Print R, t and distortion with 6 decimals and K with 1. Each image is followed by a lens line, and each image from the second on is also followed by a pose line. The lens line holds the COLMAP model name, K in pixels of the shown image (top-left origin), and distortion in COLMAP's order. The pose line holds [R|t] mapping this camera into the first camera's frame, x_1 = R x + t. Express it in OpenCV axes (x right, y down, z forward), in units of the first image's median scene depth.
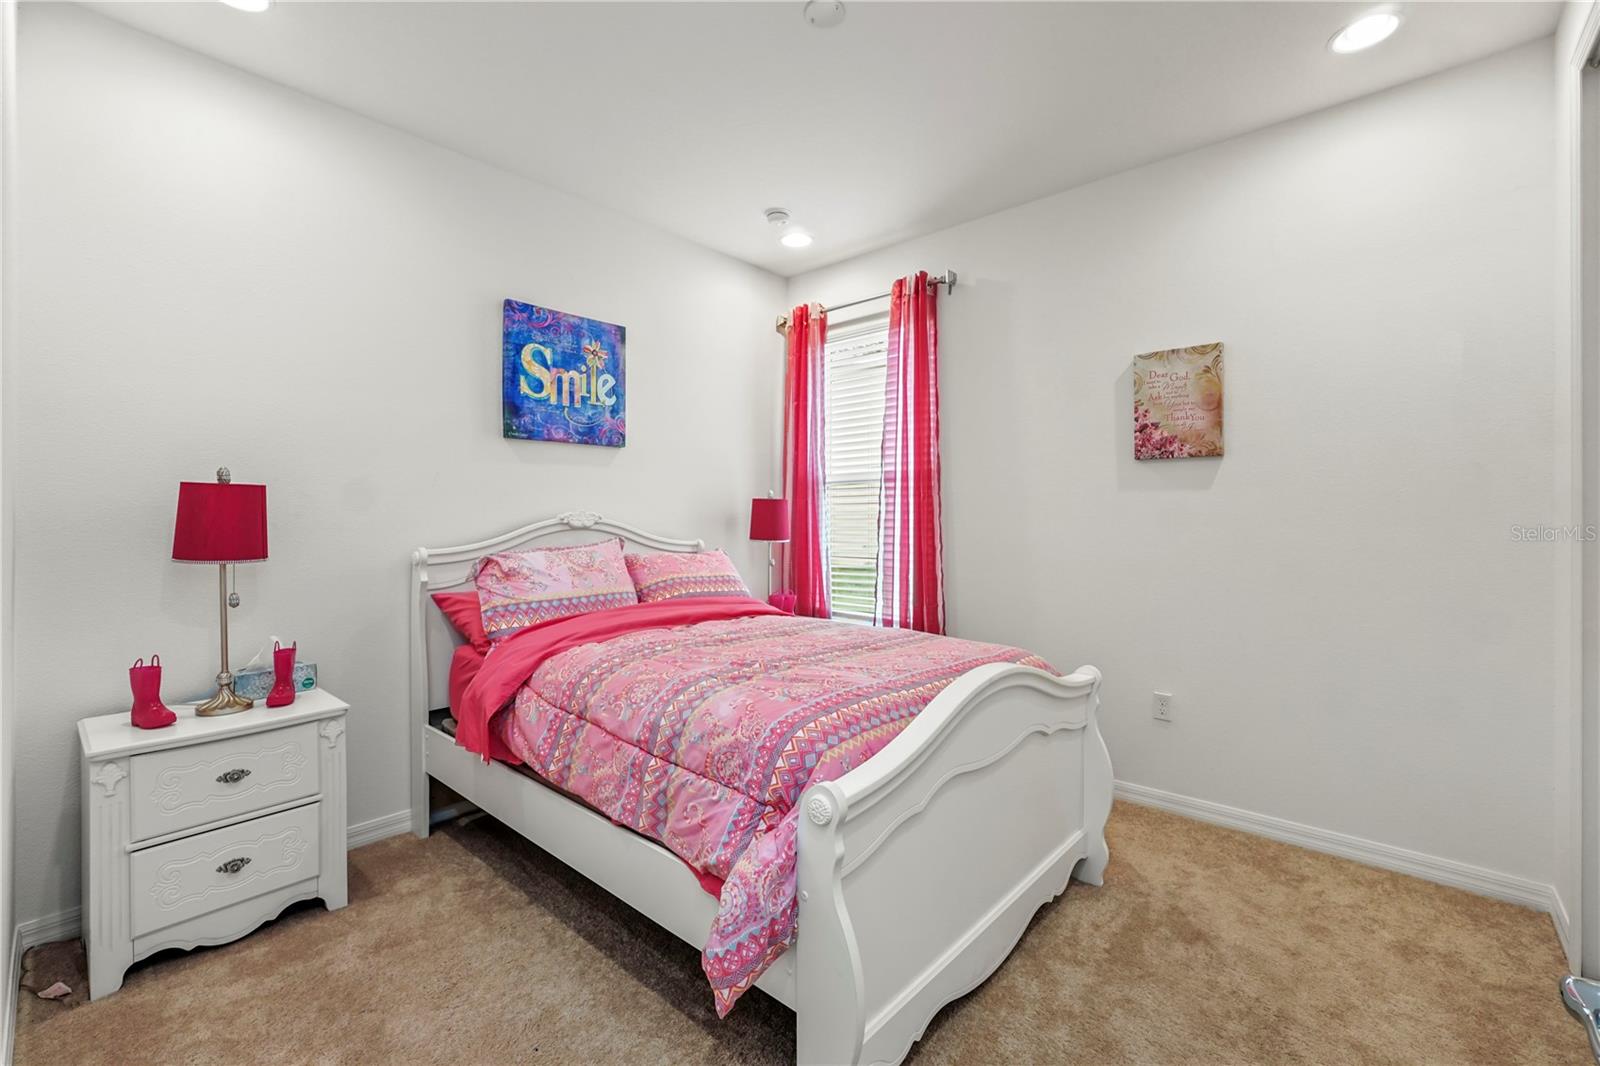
lens RADIAL K [[678.7, 0, 799.5], [0, 678.7, 524.2], [0, 0, 1]] dist [-0.017726, 0.006289]
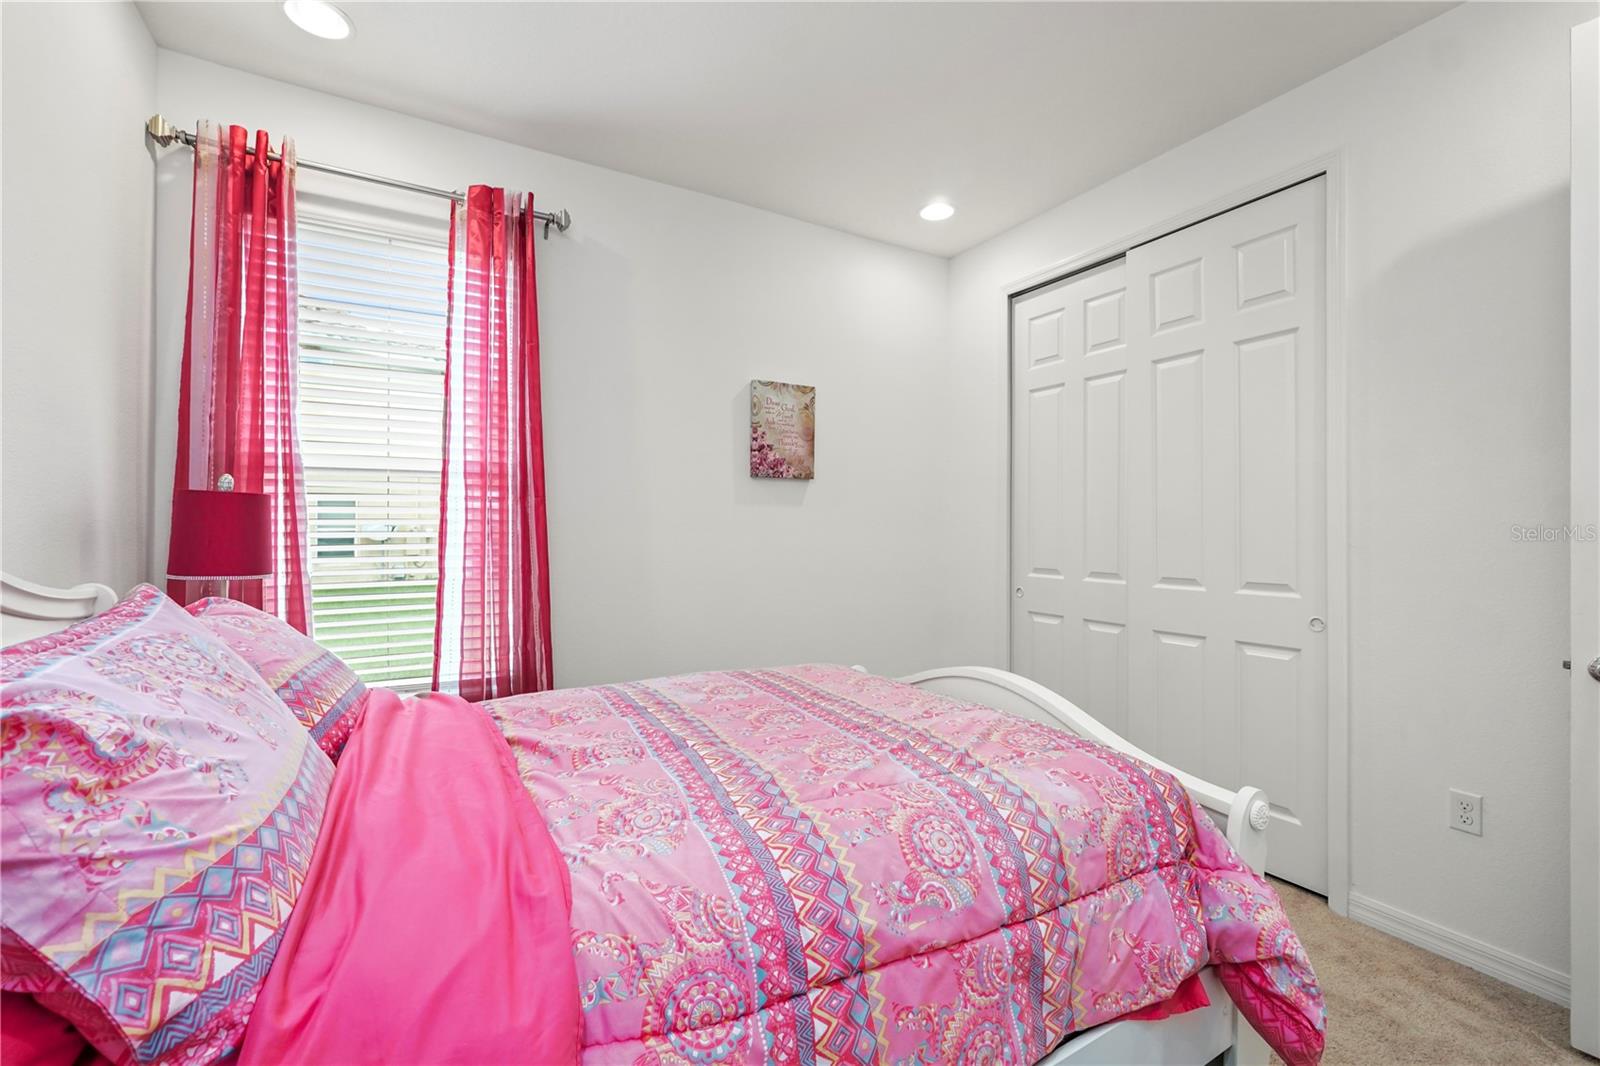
lens RADIAL K [[678.7, 0, 801.0], [0, 678.7, 529.1], [0, 0, 1]] dist [-0.017726, 0.006289]
pose [[0.296315, 0.000392, 0.955090, -0.548728], [0.008368, 0.999960, -0.003006, -0.007294], [-0.955054, 0.008883, 0.296300, 0.646711]]
